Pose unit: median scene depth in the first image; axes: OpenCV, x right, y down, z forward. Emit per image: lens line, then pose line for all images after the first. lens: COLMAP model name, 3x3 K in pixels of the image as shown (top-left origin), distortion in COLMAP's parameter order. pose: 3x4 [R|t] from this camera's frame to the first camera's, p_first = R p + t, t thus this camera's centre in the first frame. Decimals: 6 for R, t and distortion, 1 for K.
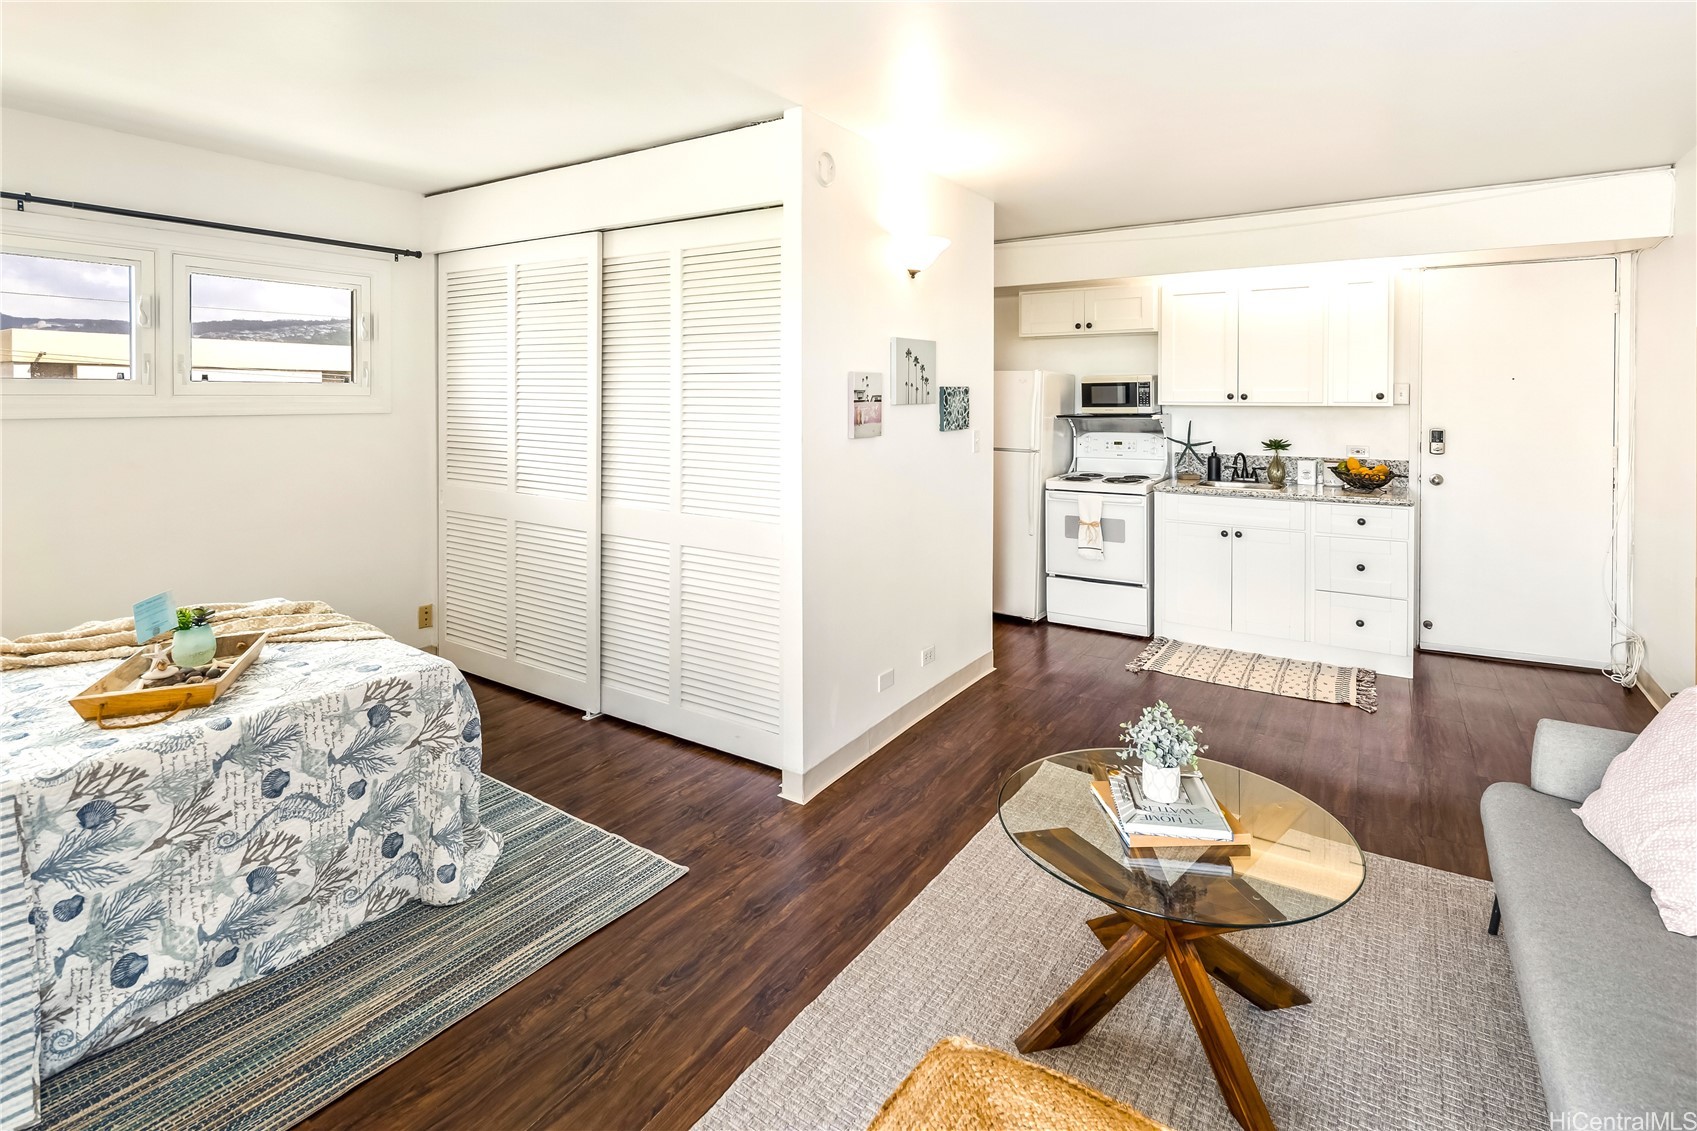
lens RADIAL K [[821.4, 0, 853.4], [0, 821.4, 402.7], [0, 0, 1]] dist [0.003190, 0.000285]
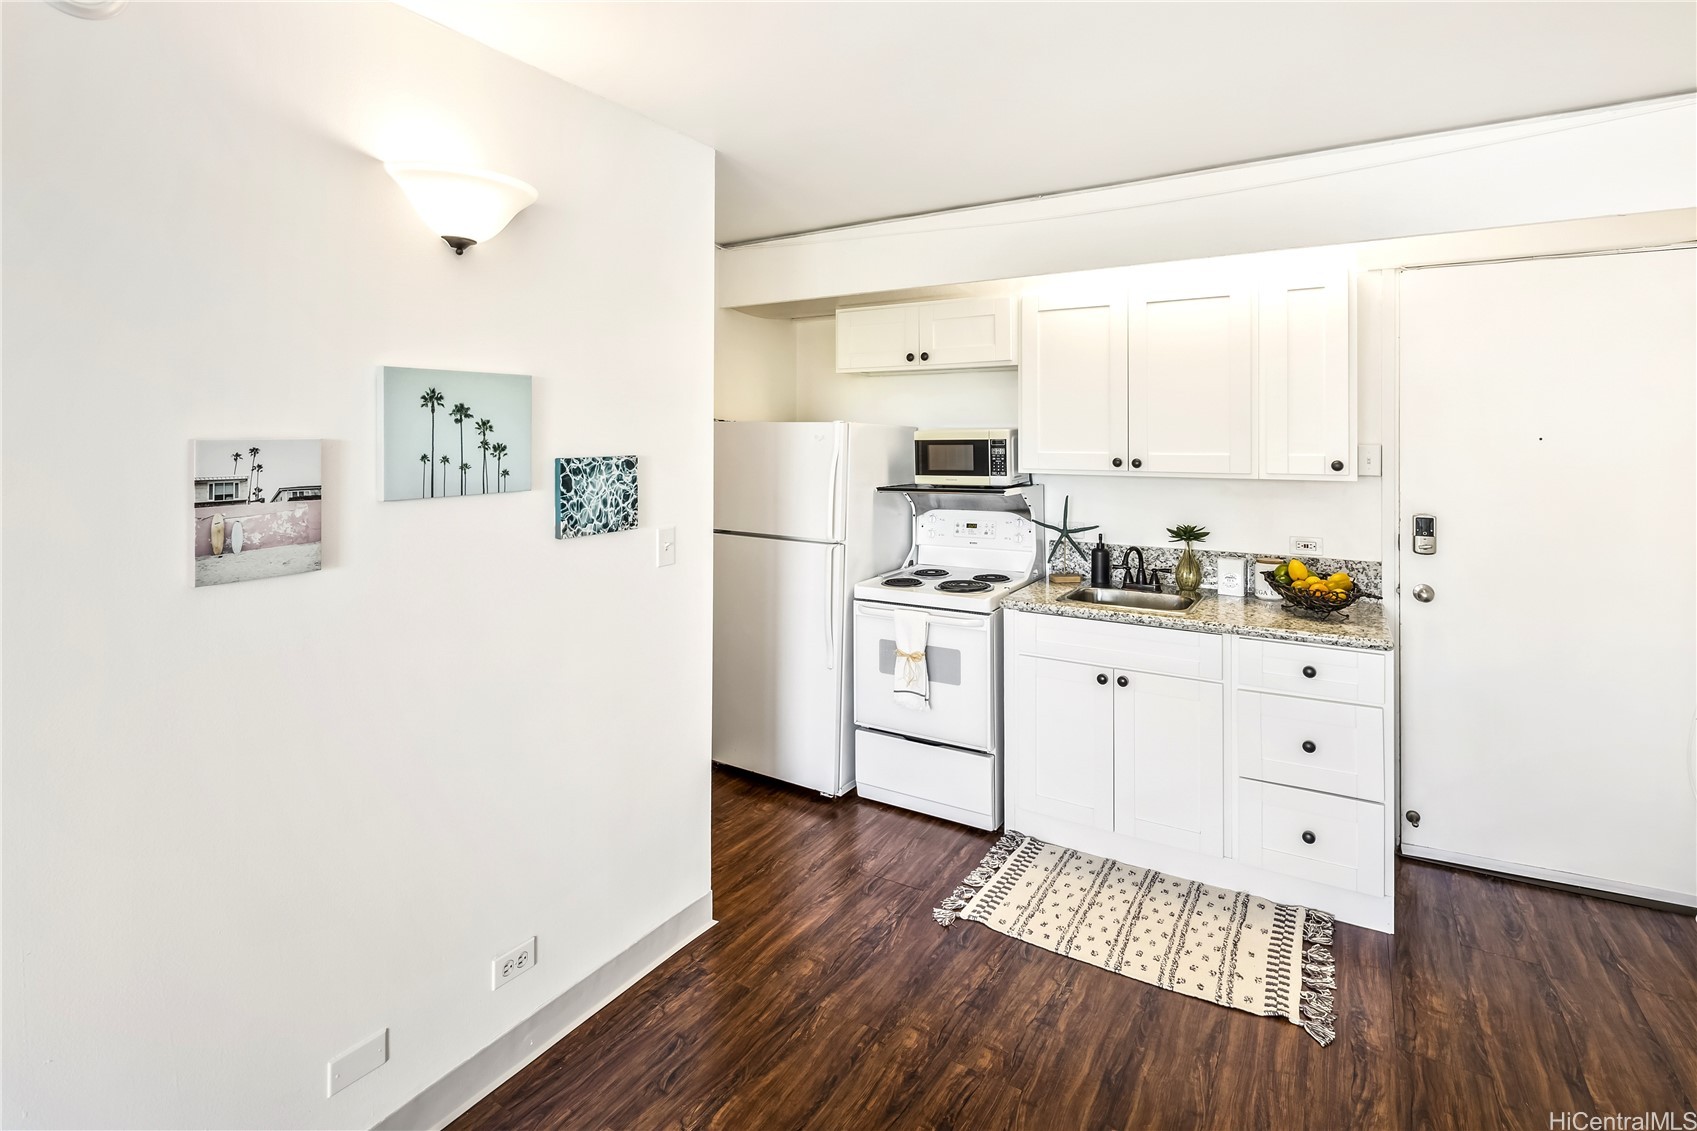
lens RADIAL K [[816.0, 0, 857.5], [0, 816.0, 429.9], [0, 0, 1]] dist [0.000088, -0.000571]
pose [[0.999439, -0.000040, 0.033485, 0.240960], [0.000601, 0.999859, -0.016771, -0.024283], [-0.033480, 0.016782, 0.999298, 0.369955]]
